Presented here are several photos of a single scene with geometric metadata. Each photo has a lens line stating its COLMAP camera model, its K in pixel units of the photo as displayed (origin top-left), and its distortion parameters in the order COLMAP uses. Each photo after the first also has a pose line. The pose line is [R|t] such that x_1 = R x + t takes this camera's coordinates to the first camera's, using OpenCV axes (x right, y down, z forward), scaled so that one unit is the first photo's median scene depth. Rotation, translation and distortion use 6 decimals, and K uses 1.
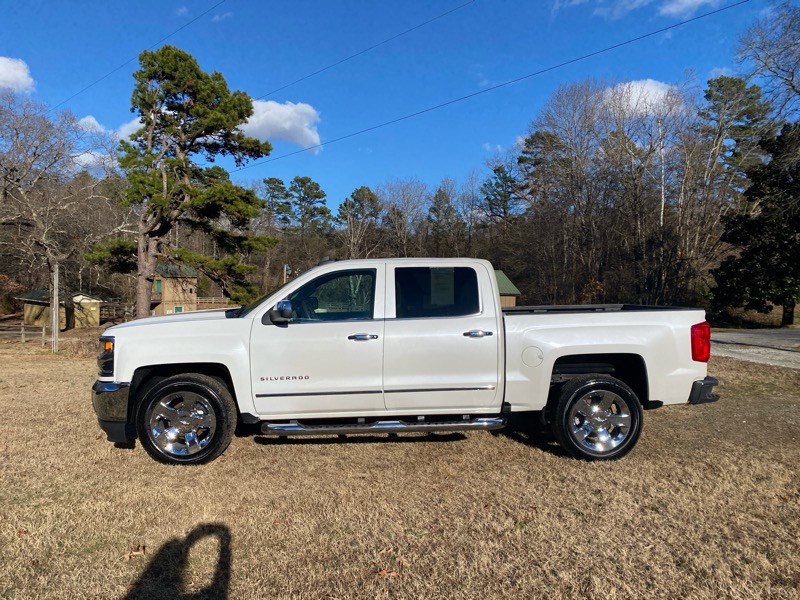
lens RADIAL K [[603.5, 0, 395.9], [0, 603.5, 298.6], [0, 0, 1]] dist [0.018263, -0.005131]
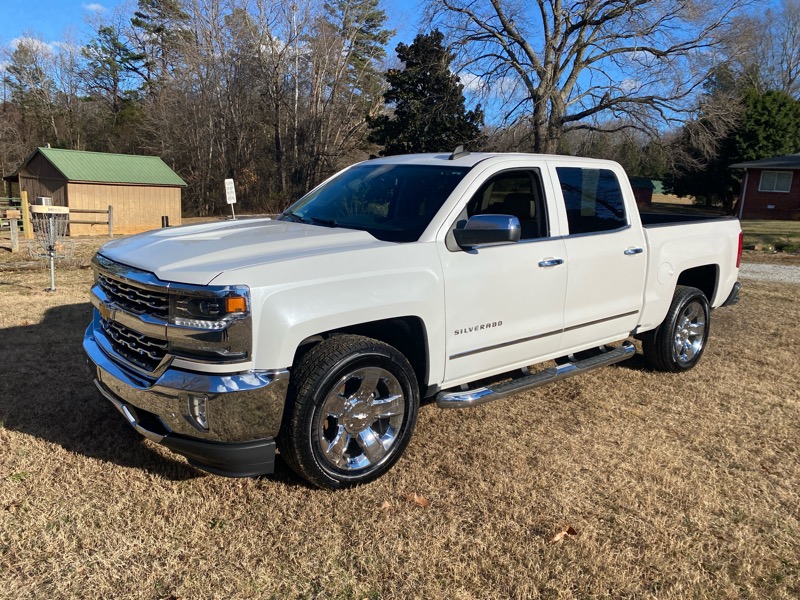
lens RADIAL K [[609.0, 0, 400.0], [0, 609.0, 303.3], [0, 0, 1]] dist [0.006851, 0.004744]
pose [[0.803726, -0.091050, 0.587992, -0.631924], [-0.019683, 0.983613, 0.179217, -0.017703], [-0.594675, -0.155615, 0.788763, 0.482723]]
